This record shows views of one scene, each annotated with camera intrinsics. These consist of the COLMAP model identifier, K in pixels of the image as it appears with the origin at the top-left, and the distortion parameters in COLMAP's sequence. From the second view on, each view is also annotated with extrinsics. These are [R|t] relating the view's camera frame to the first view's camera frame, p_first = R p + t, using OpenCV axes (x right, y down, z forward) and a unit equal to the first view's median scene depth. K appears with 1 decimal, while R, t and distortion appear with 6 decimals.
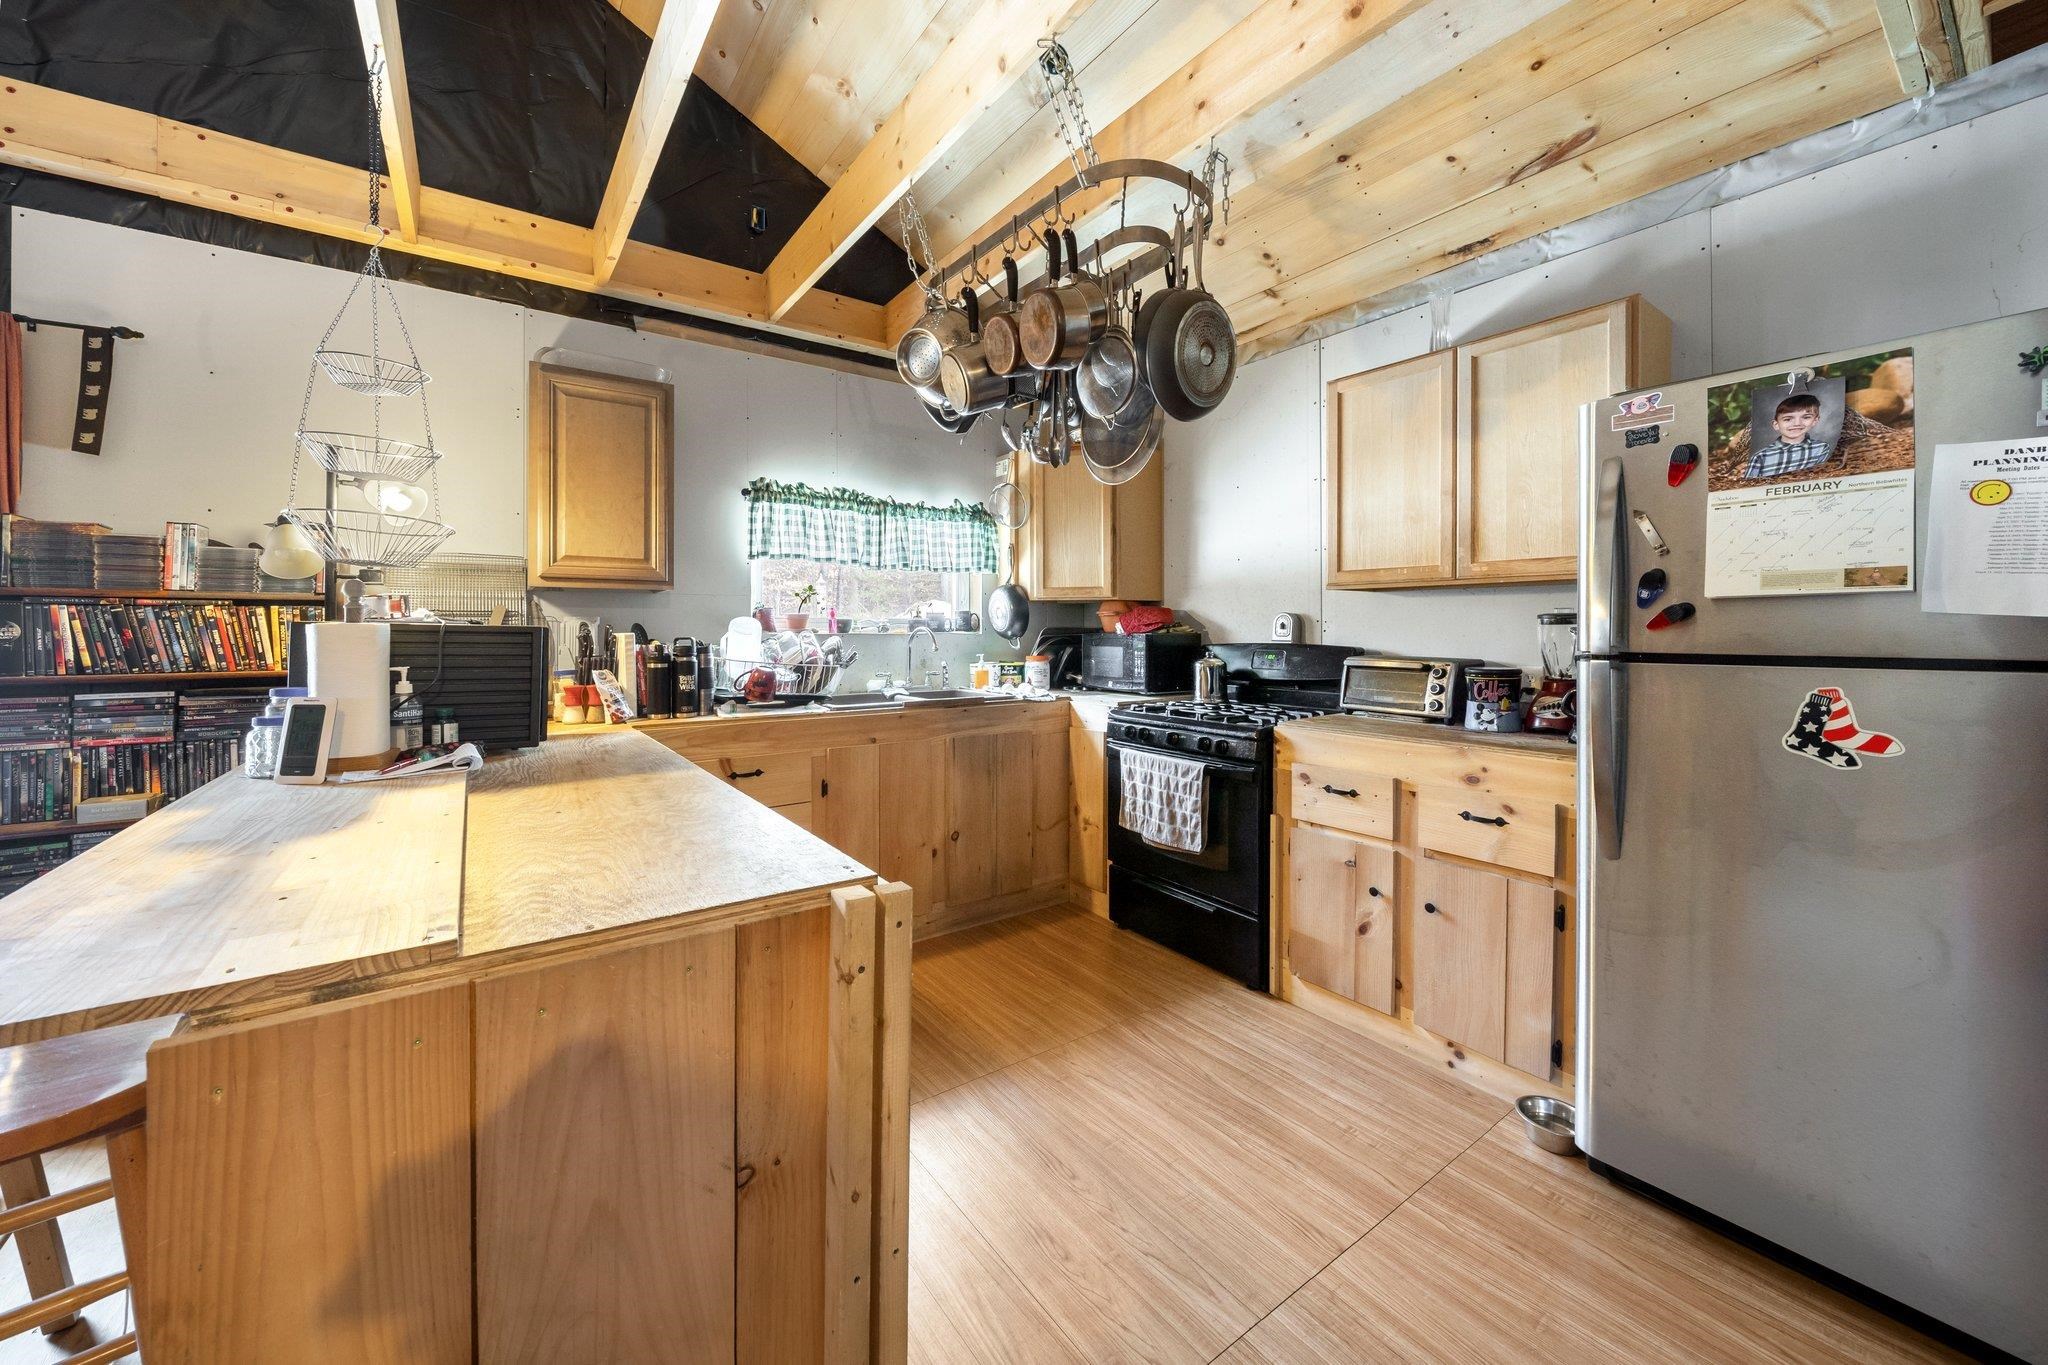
lens RADIAL K [[761.5, 0, 1021.4], [0, 761.5, 629.1], [0, 0, 1]] dist [-0.008736, -0.000112]
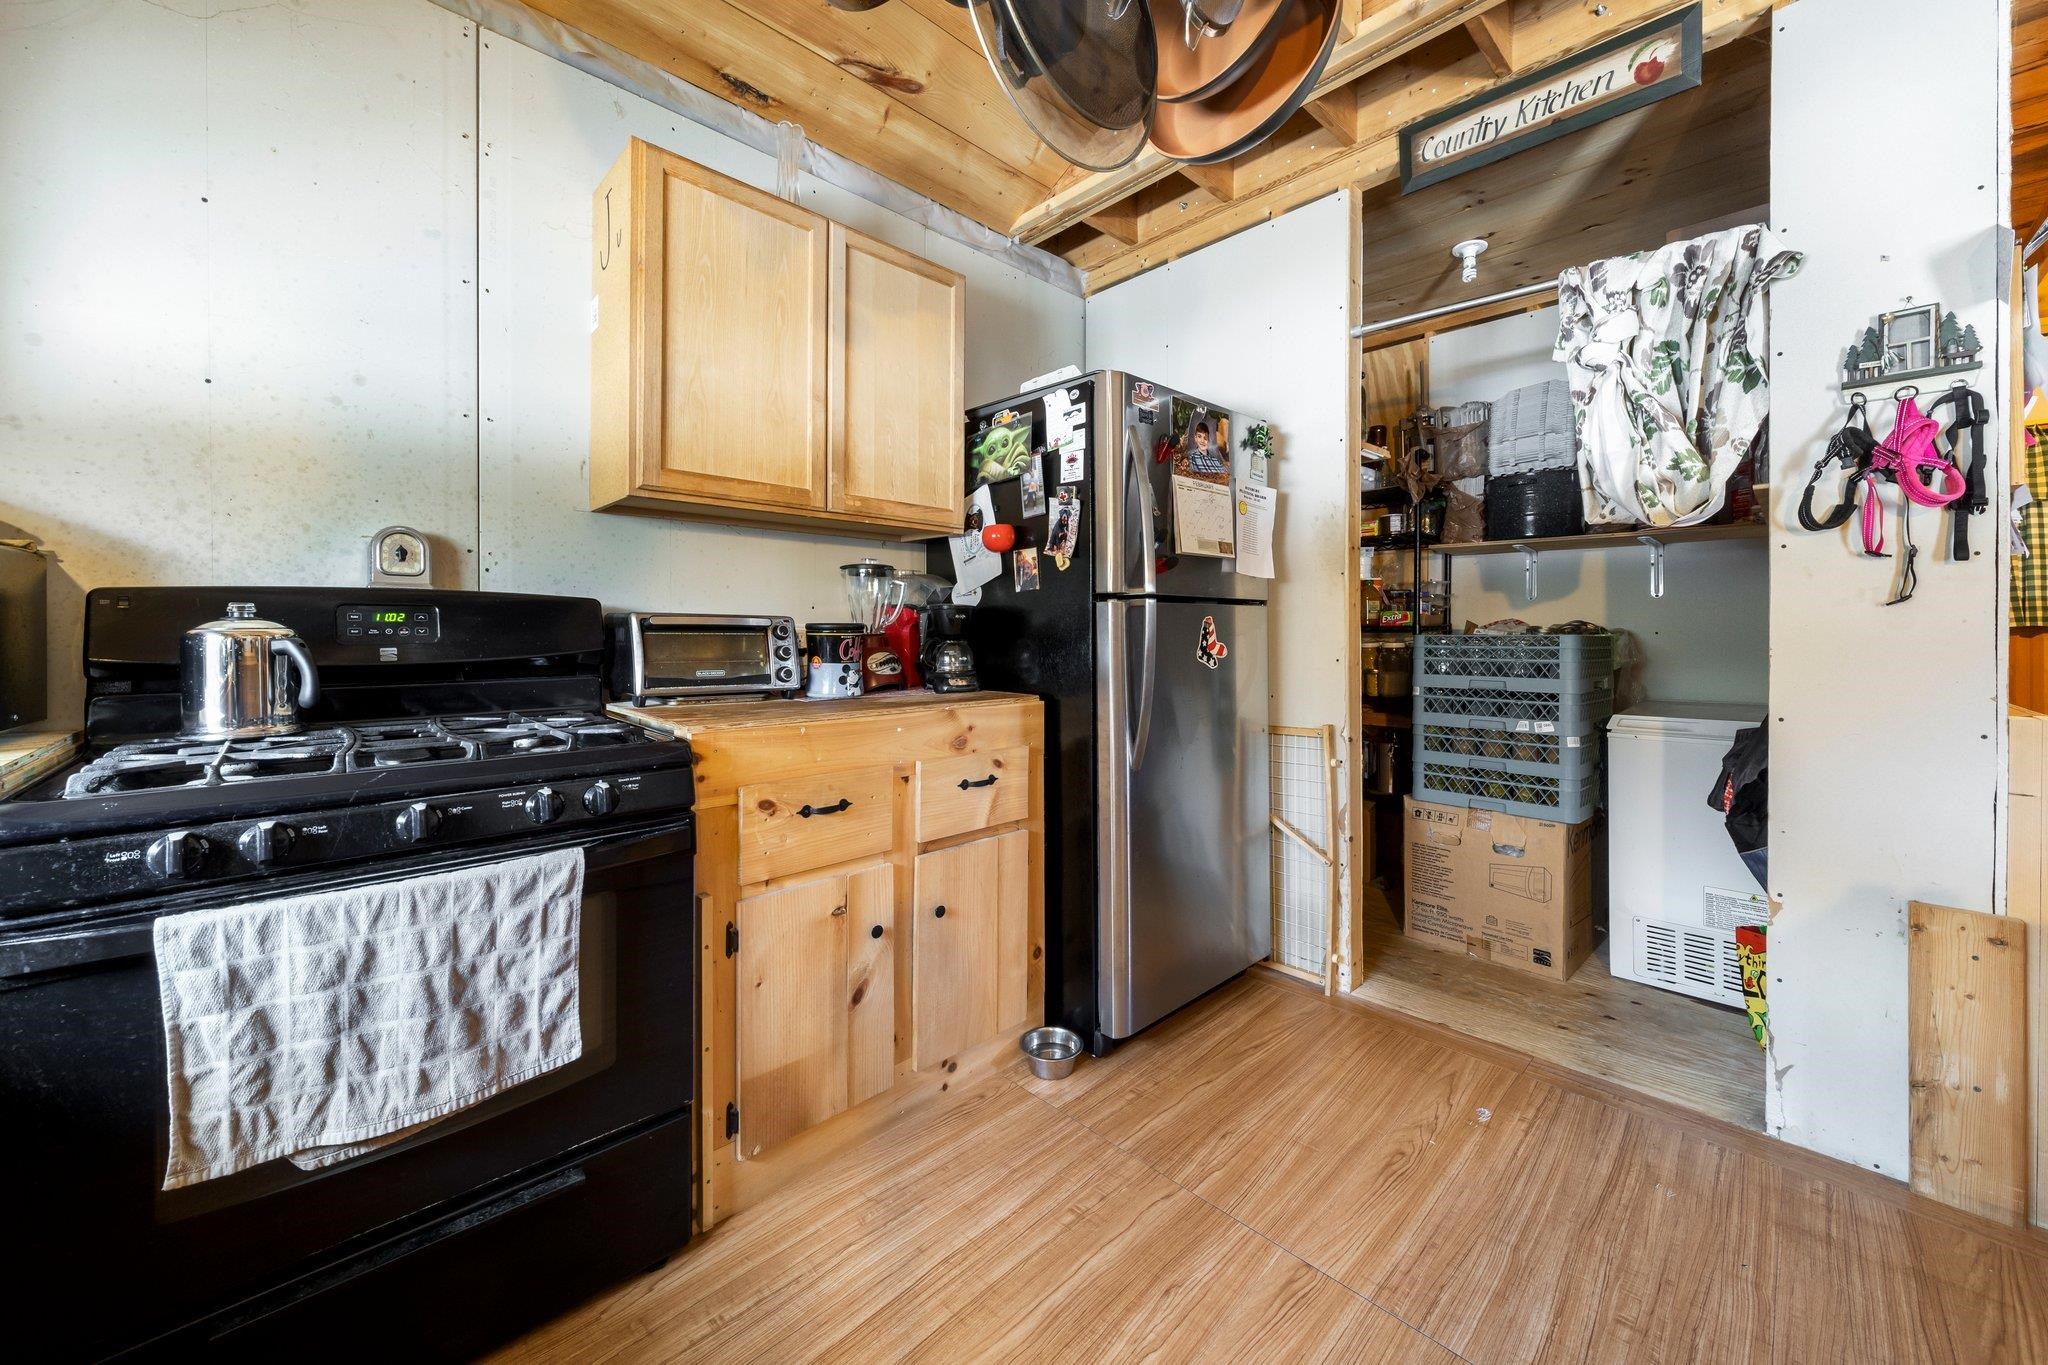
lens RADIAL K [[761.5, 0, 1021.4], [0, 761.5, 629.1], [0, 0, 1]] dist [-0.008736, -0.000112]
pose [[-0.133054, -0.001913, 0.991107, -0.217498], [-0.000833, 0.999998, 0.001818, 0.050519], [-0.991108, -0.000584, -0.133055, 0.803060]]
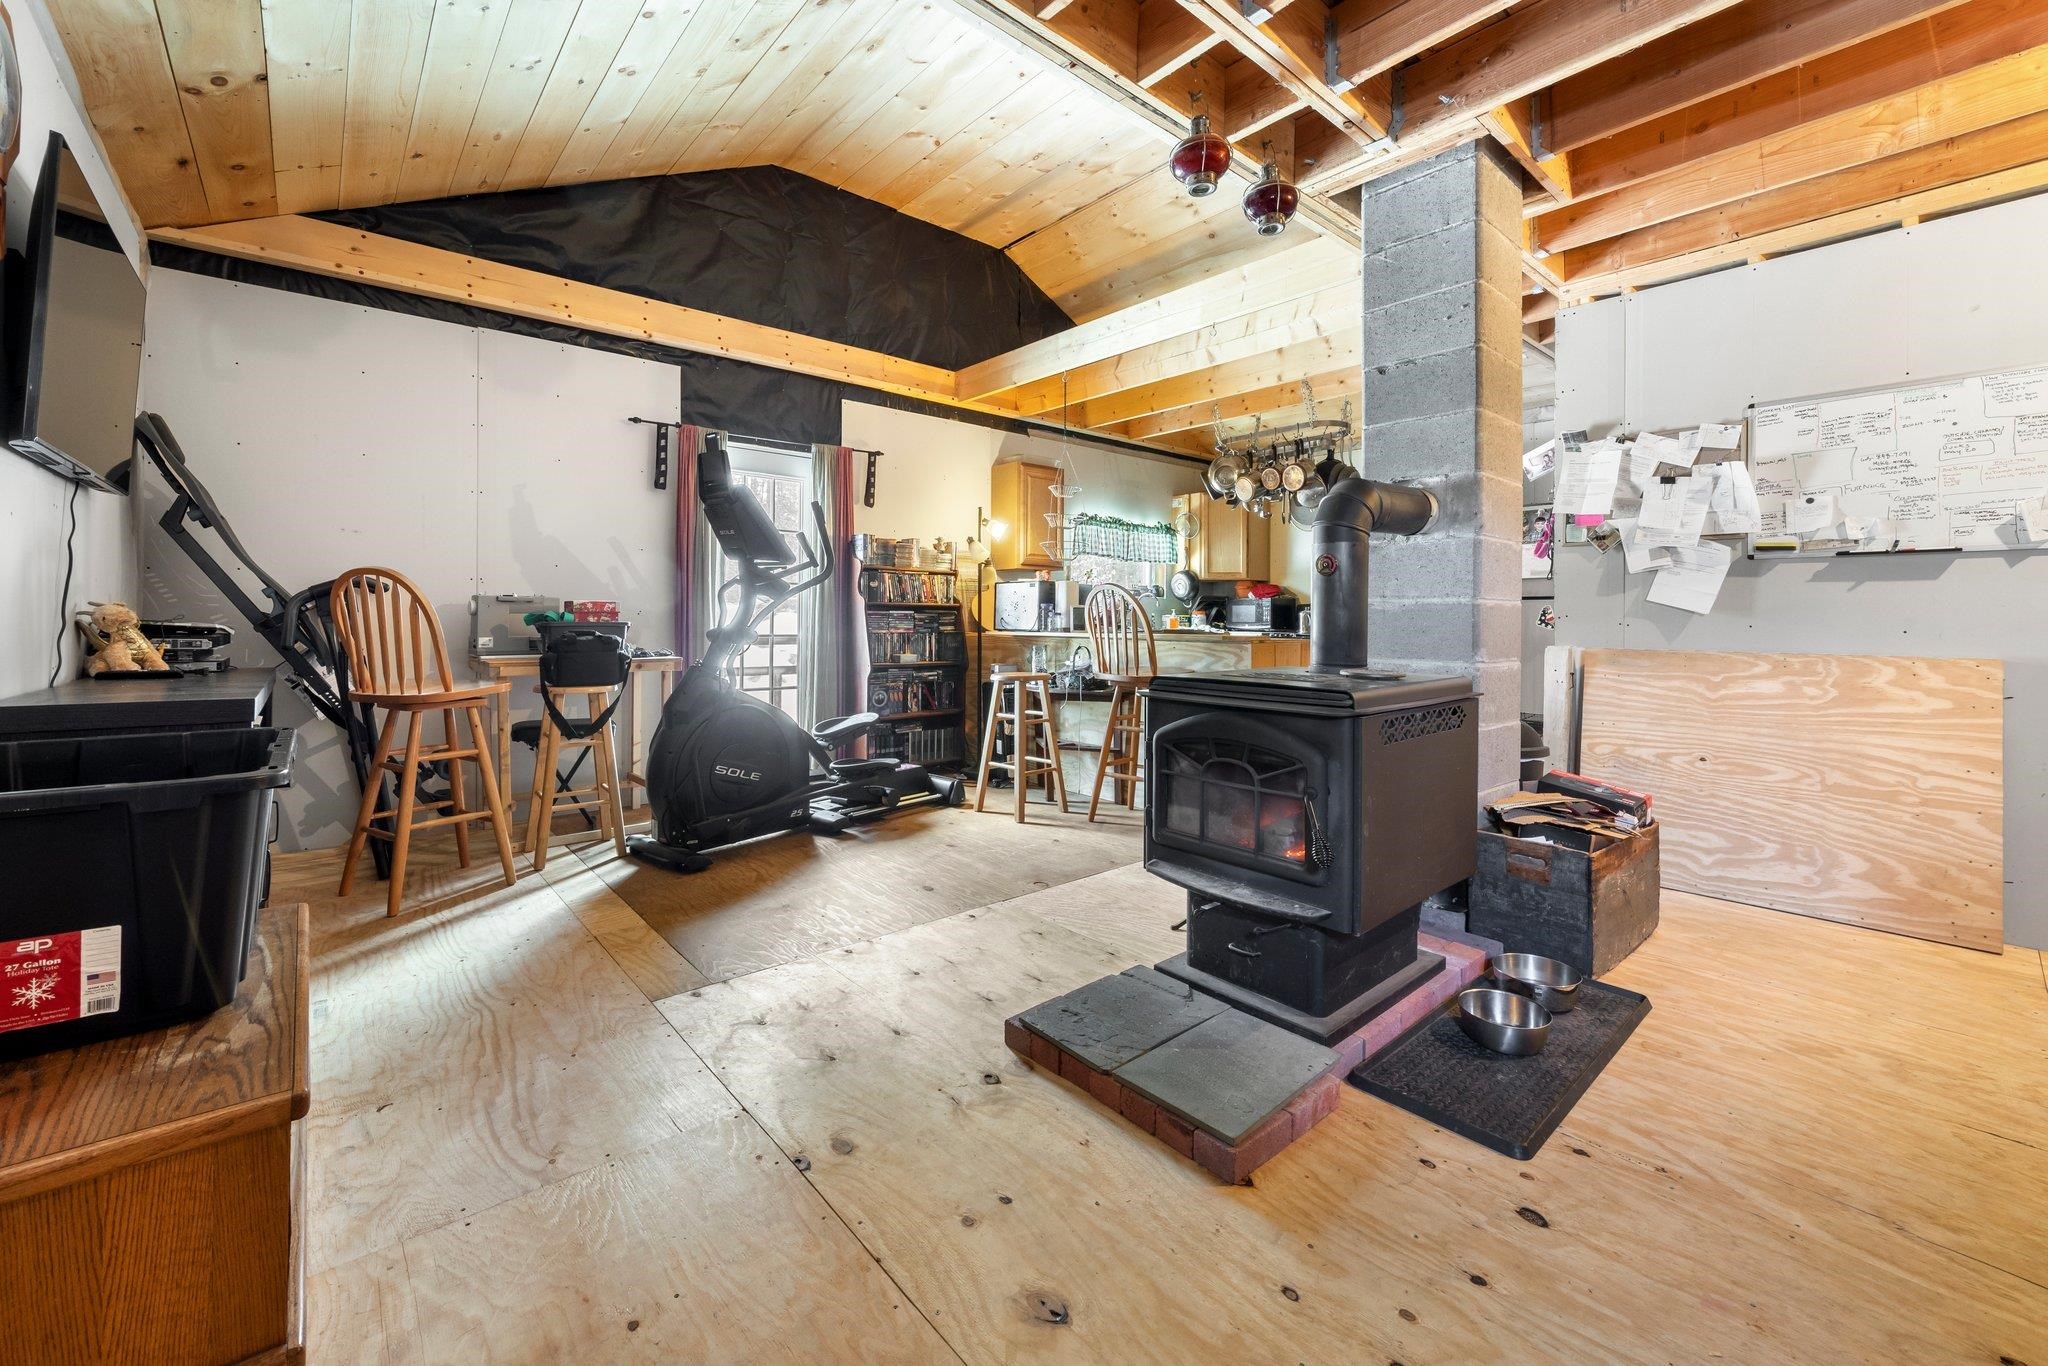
lens RADIAL K [[822.1, 0, 1021.0], [0, 822.1, 615.6], [0, 0, 1]] dist [0.000137, -0.000004]
pose [[0.996157, 0.008766, 0.087150, -0.778608], [-0.008480, 0.999957, -0.003651, 0.078155], [-0.087179, 0.002898, 0.996188, -1.188908]]
